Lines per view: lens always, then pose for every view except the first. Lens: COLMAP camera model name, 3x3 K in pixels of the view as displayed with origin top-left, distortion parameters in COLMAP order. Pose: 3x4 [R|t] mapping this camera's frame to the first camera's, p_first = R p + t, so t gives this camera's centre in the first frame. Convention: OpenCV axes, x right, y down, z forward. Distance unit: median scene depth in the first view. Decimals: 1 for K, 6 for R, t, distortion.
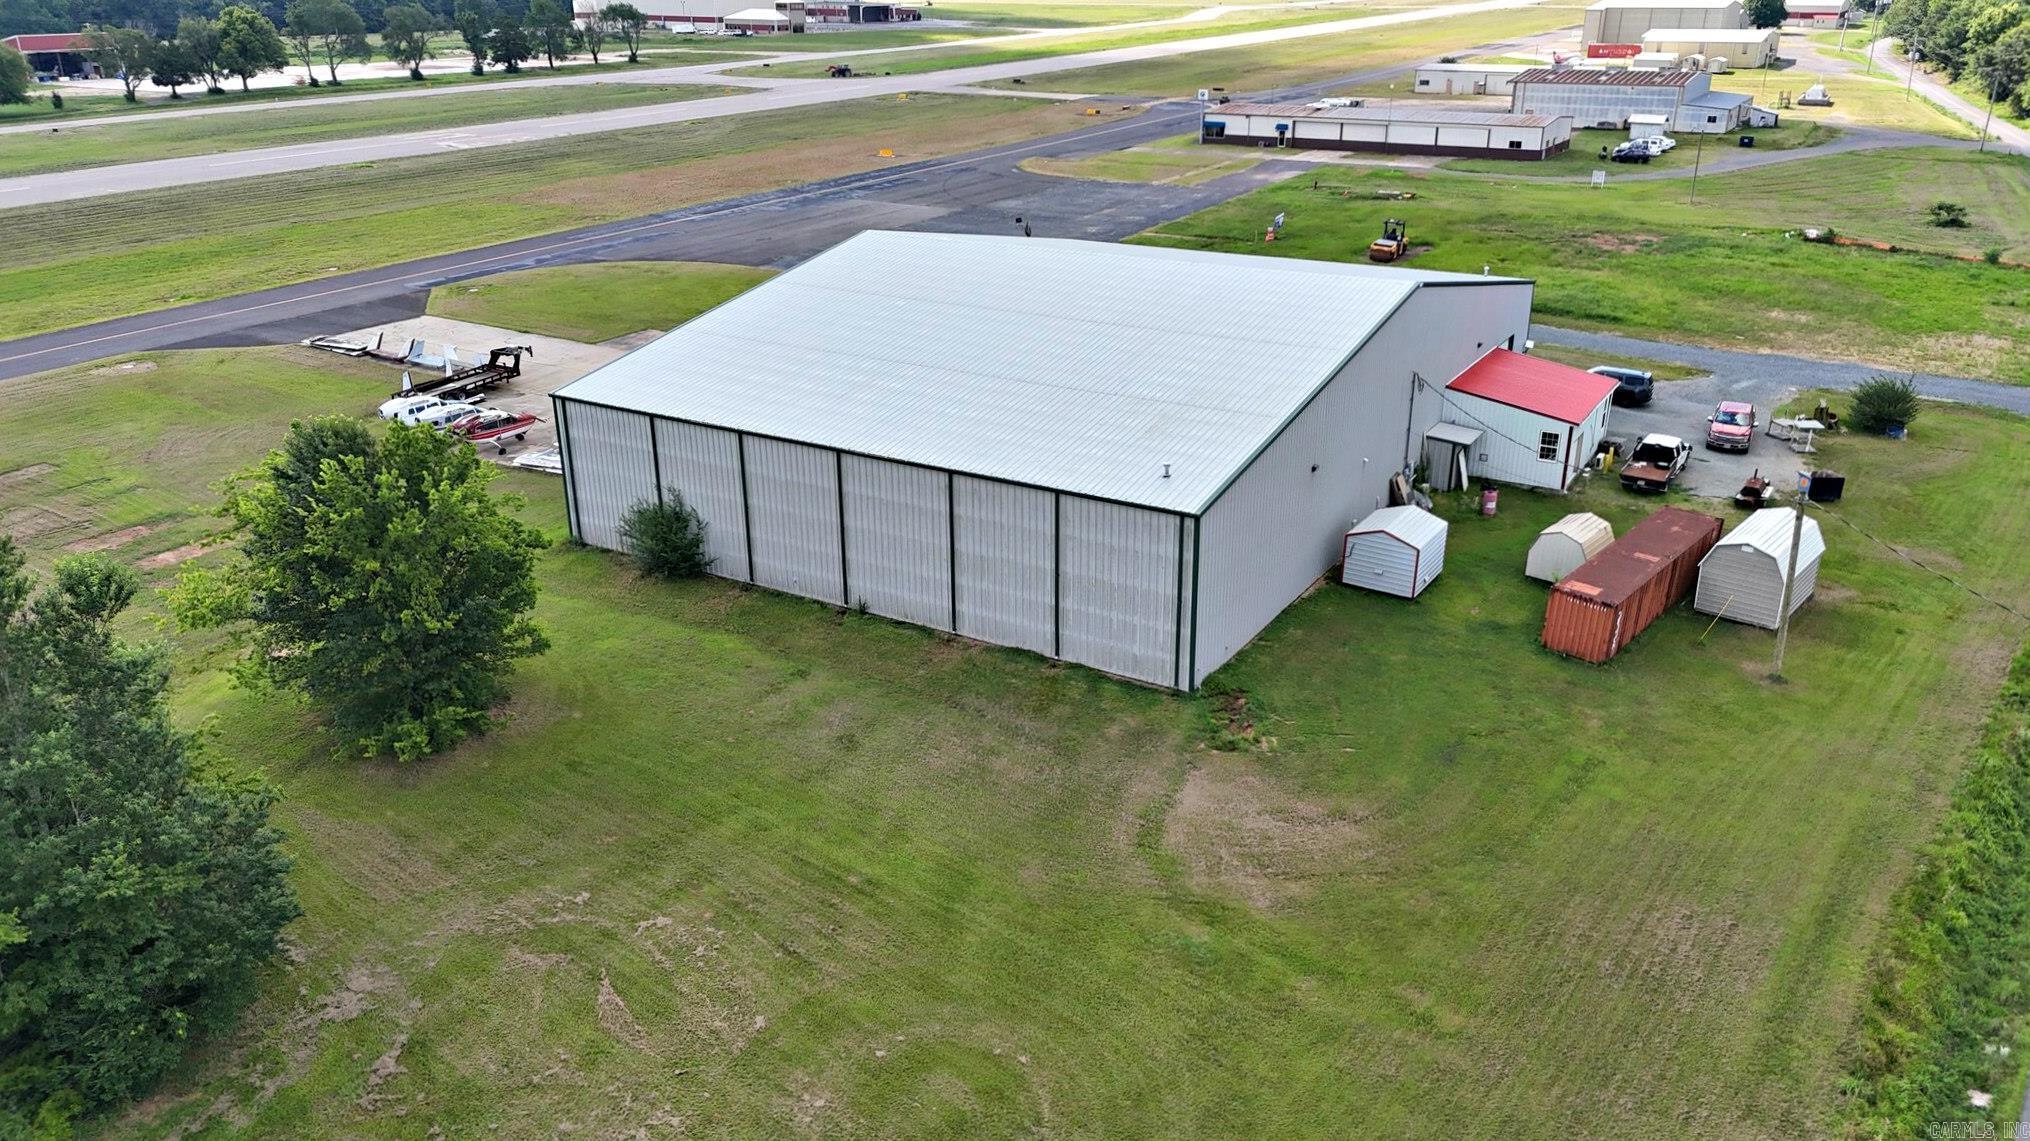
lens RADIAL K [[1482.4, 0, 1005.7], [0, 1482.4, 569.8], [0, 0, 1]] dist [0.065010, -0.001715]
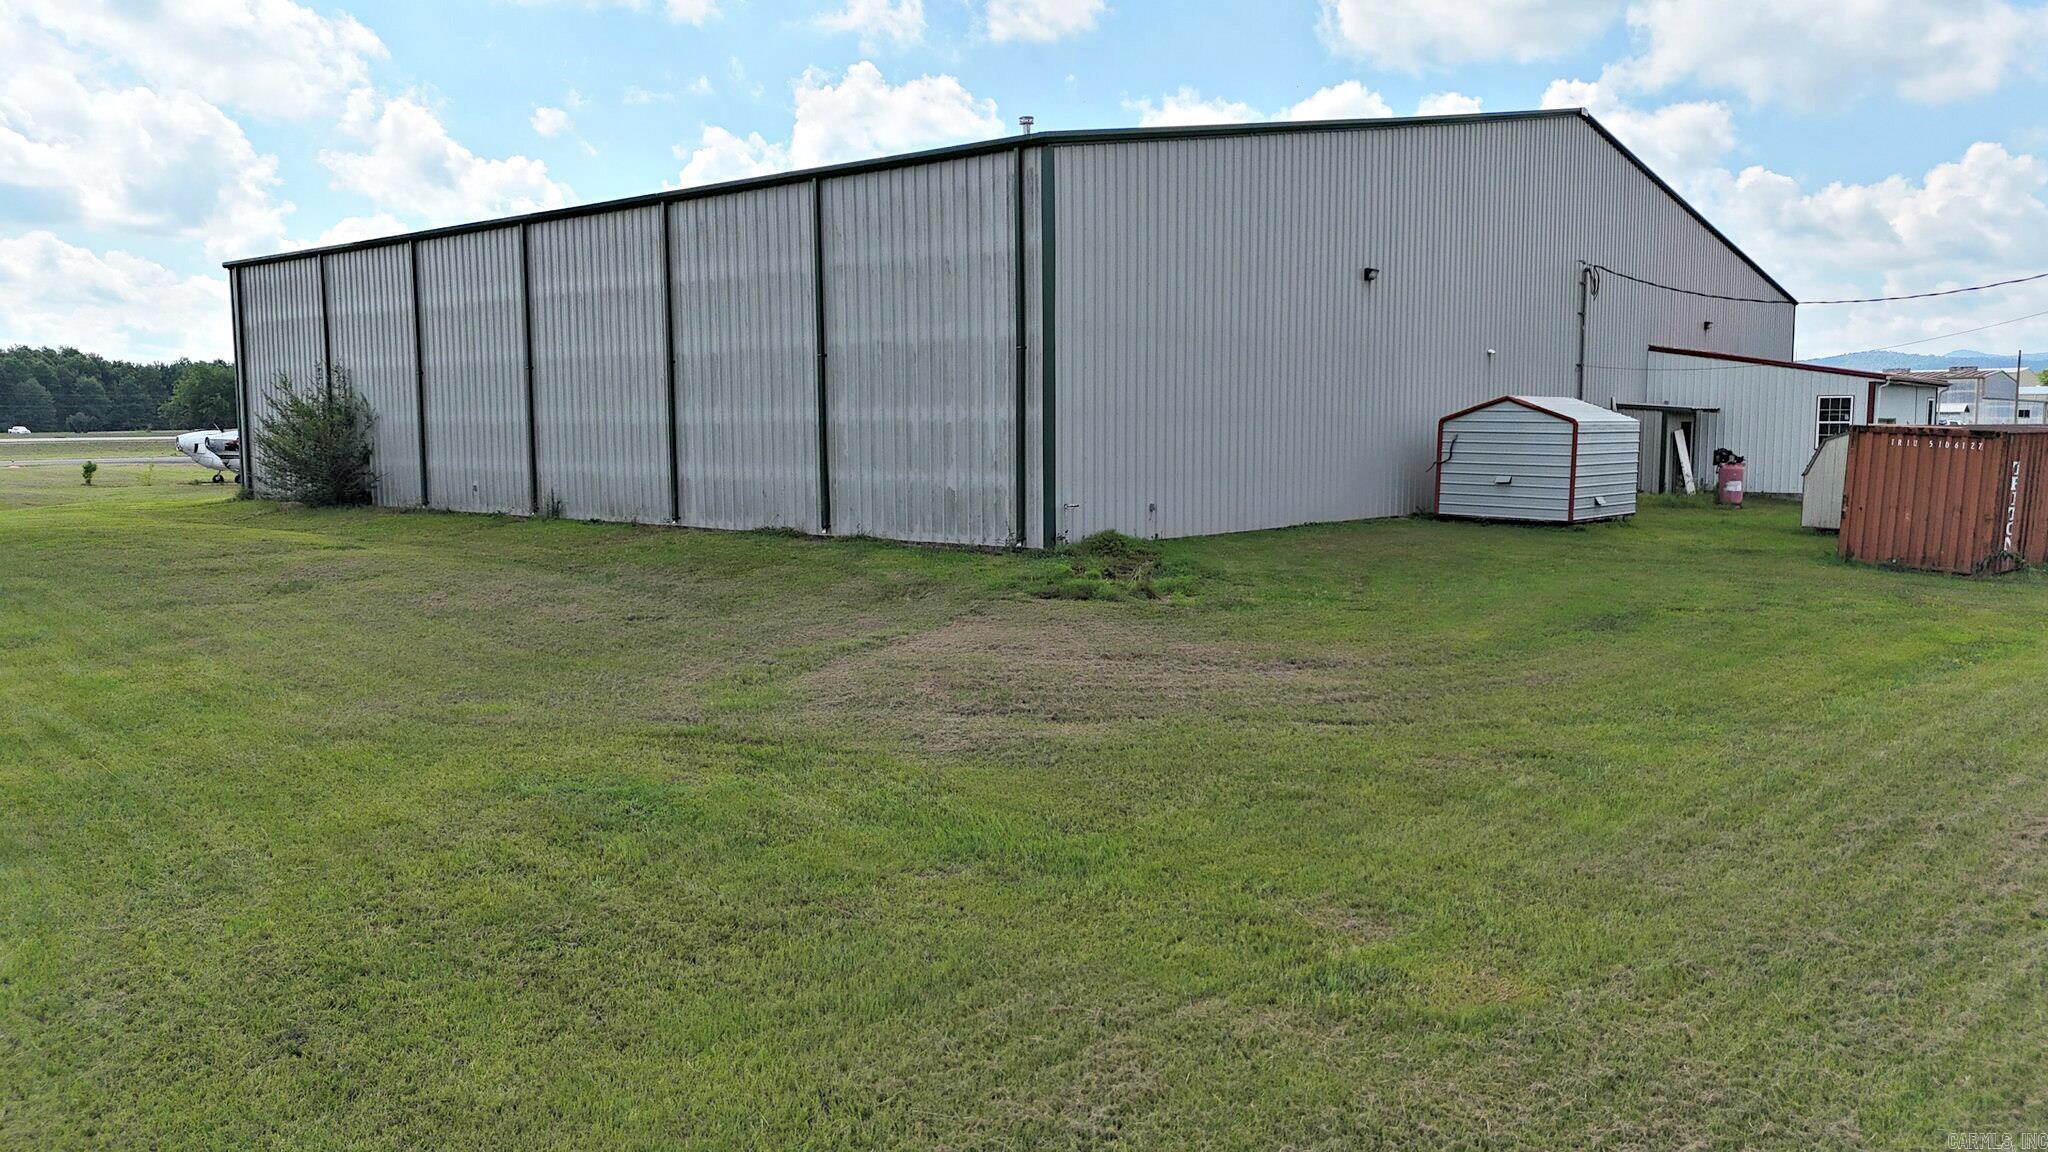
lens RADIAL K [[1496.5, 0, 1031.6], [0, 1496.5, 583.5], [0, 0, 1]] dist [0.086735, -0.091882]
pose [[0.988687, 0.020096, -0.148643, 0.183392], [-0.059476, 0.962273, -0.265505, 0.211433], [0.137699, 0.271342, 0.952582, 0.527801]]
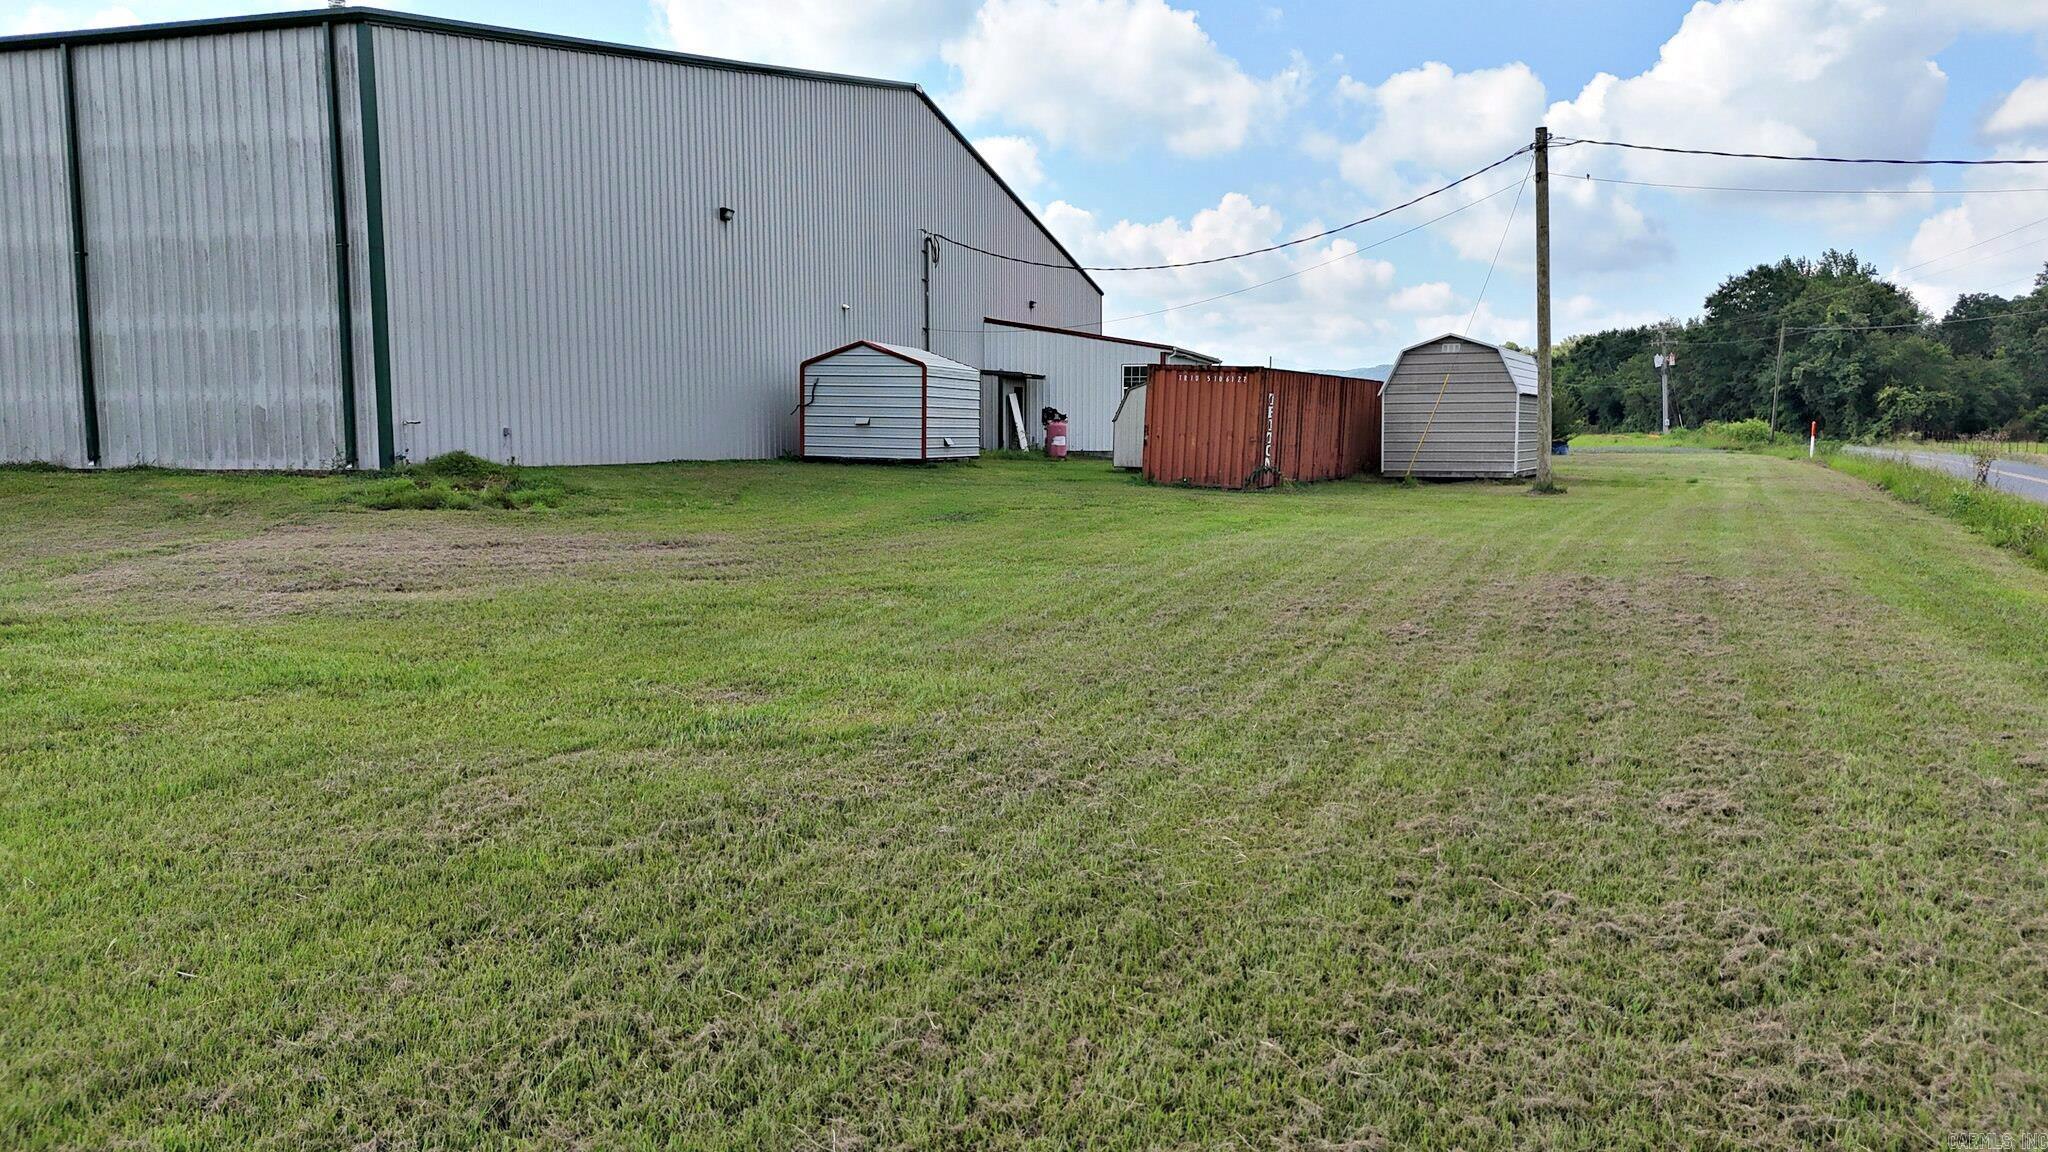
lens RADIAL K [[1496.5, 0, 1031.6], [0, 1496.5, 583.5], [0, 0, 1]] dist [0.086735, -0.091882]
pose [[0.965498, -0.017207, 0.259840, 0.183482], [0.089144, 0.959369, -0.267704, 0.238401], [-0.244676, 0.281630, 0.927803, 0.536635]]
